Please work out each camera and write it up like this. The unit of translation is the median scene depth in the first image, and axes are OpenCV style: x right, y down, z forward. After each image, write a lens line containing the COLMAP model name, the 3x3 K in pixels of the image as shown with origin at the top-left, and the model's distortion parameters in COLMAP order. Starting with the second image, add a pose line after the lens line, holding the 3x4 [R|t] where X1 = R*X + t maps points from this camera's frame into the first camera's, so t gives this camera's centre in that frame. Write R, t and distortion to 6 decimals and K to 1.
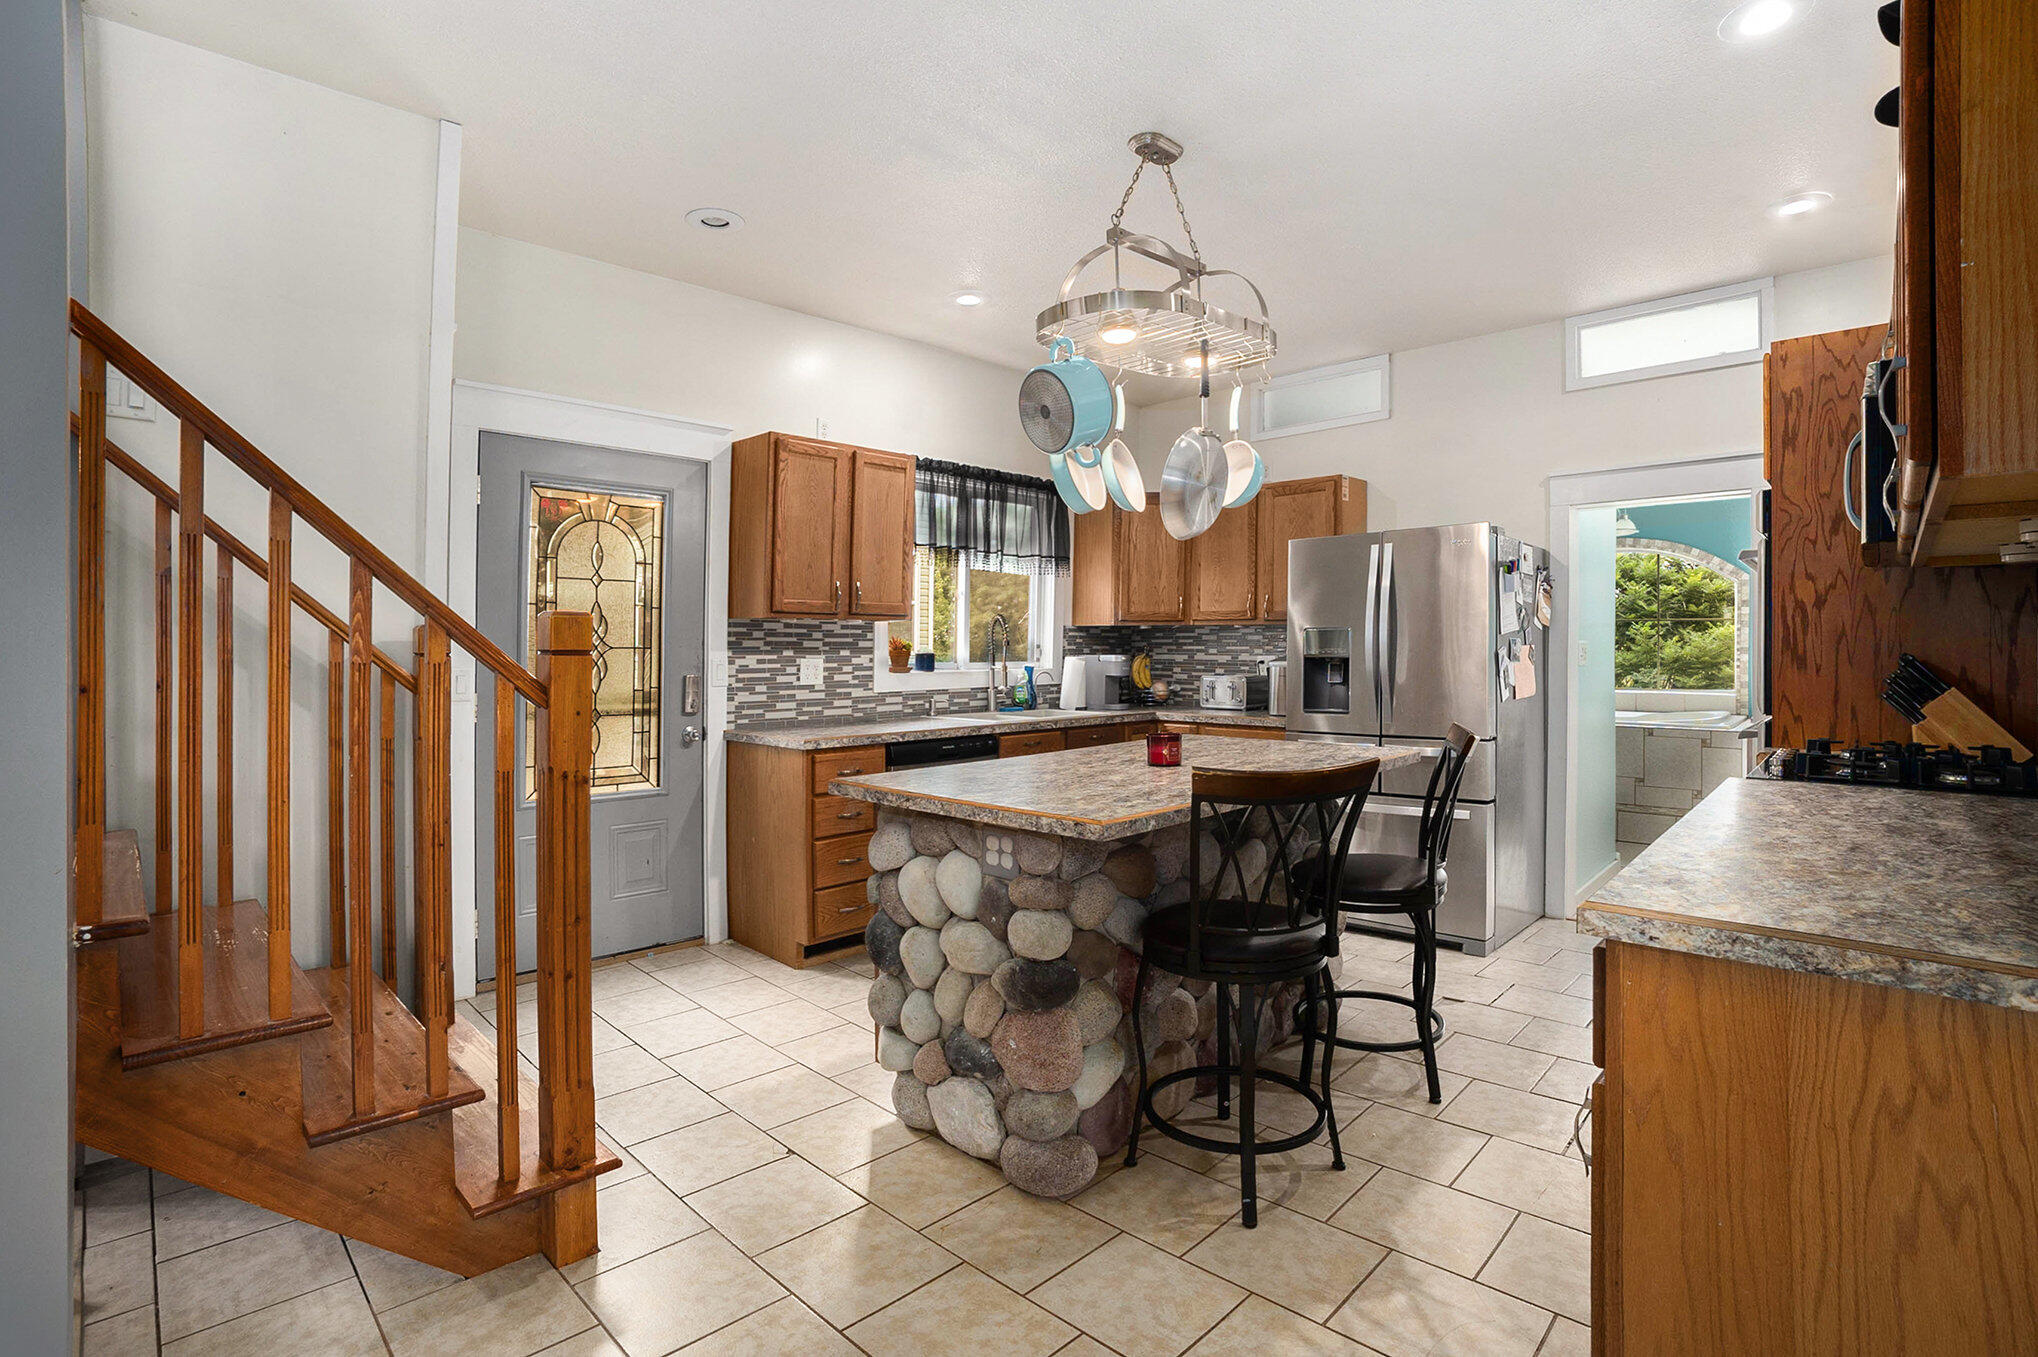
lens RADIAL K [[929.6, 0, 1019.8], [0, 929.6, 657.8], [0, 0, 1]] dist [-0.078079, 0.025985]
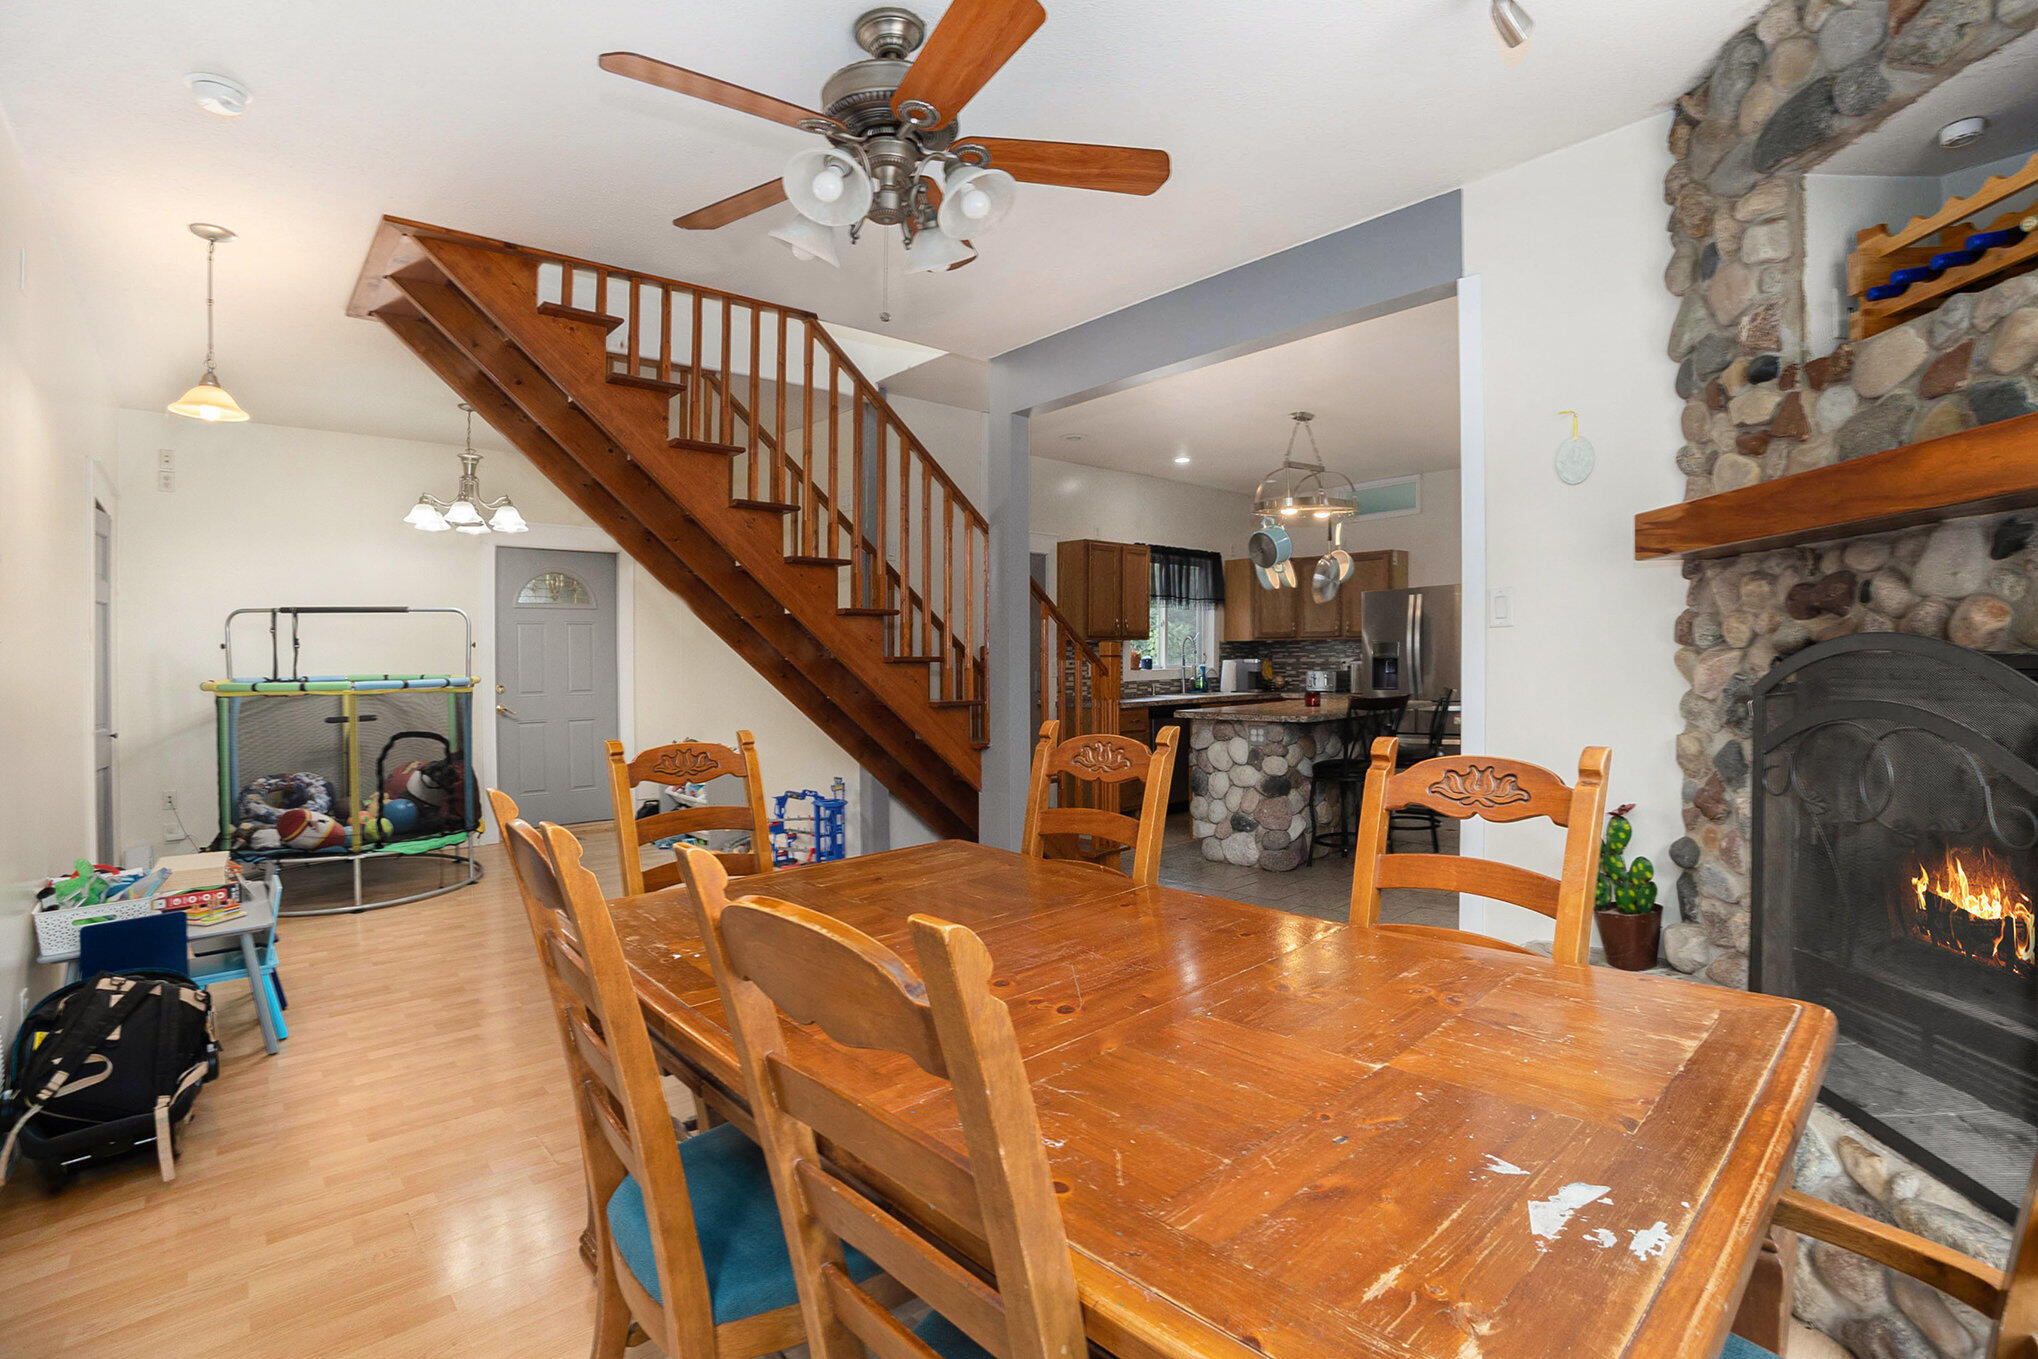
lens RADIAL K [[929.6, 0, 1019.8], [0, 929.6, 658.8], [0, 0, 1]] dist [-0.078079, 0.025985]
pose [[0.998705, -0.010303, -0.049813, -0.245619], [0.009702, 0.999877, -0.012297, 0.013714], [0.049933, 0.011798, 0.998683, -0.697890]]
